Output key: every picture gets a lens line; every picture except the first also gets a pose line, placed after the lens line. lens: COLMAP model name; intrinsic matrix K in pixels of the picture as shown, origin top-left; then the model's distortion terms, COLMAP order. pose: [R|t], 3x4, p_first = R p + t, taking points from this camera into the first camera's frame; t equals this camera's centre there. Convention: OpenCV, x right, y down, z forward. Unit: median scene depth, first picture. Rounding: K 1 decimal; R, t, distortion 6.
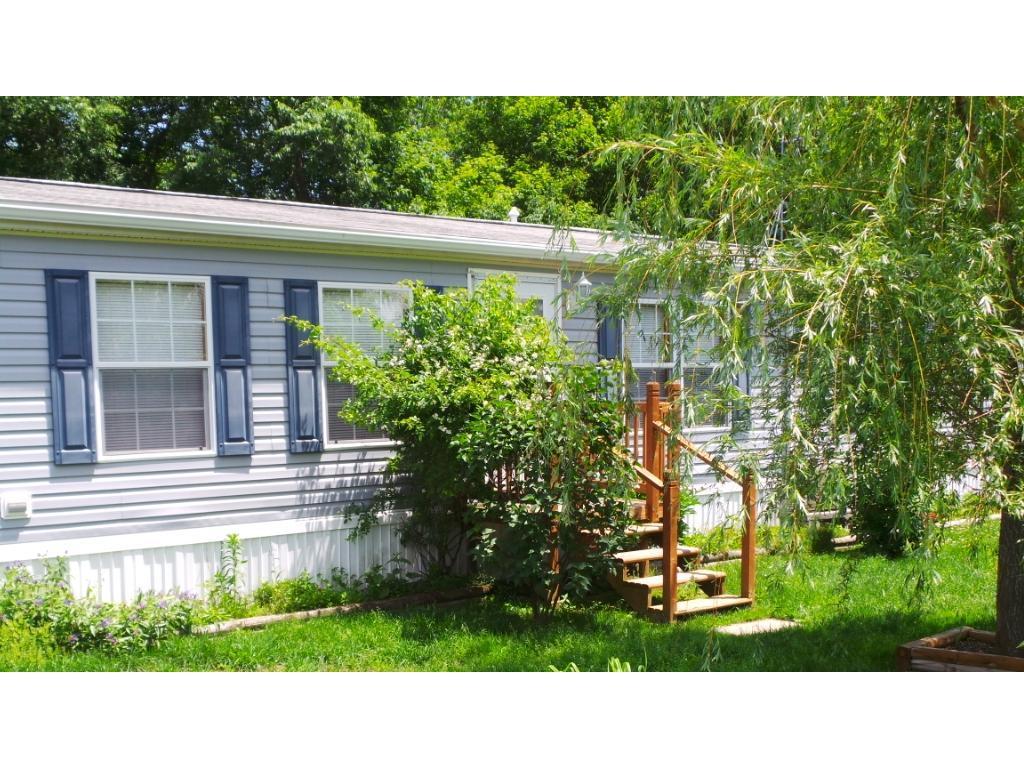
lens RADIAL K [[1272.2, 0, 511.8], [0, 1272.2, 384.5], [0, 0, 1]] dist [-0.002424, 0.000000]
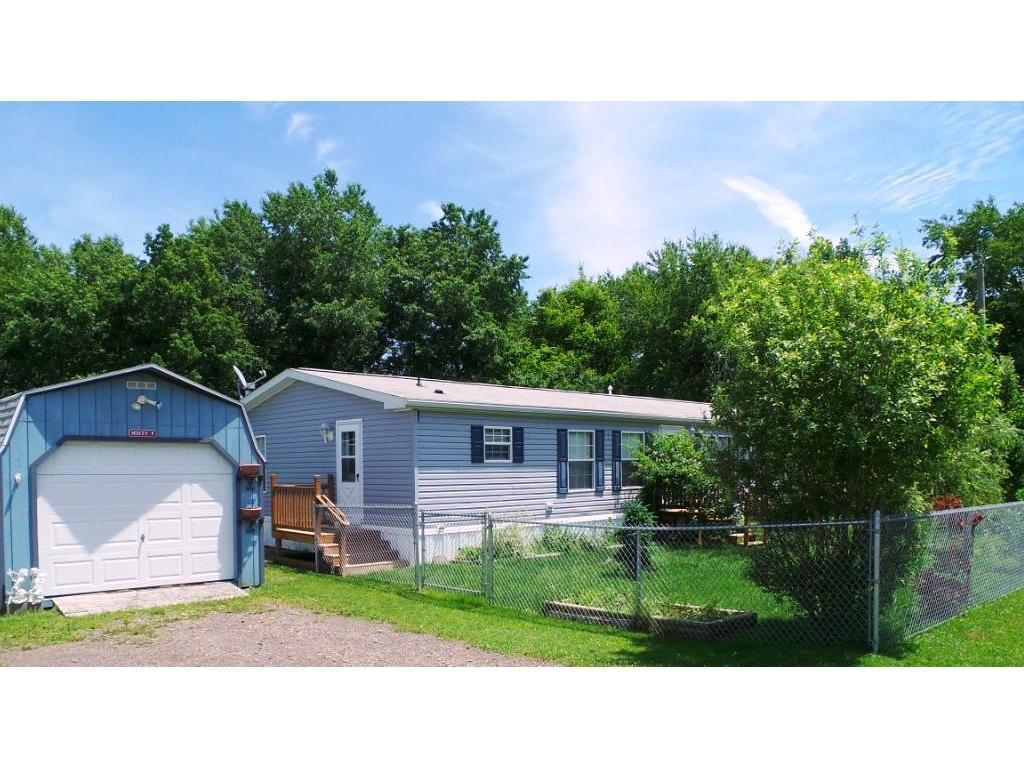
lens RADIAL K [[835.2, 0, 511.8], [0, 835.2, 385.6], [0, 0, 1]] dist [0.002382, 0.000528]
pose [[0.997072, 0.012375, 0.075456, -0.566863], [-0.005610, 0.995996, -0.089217, -0.013138], [-0.076258, 0.088532, 0.993150, -0.907371]]
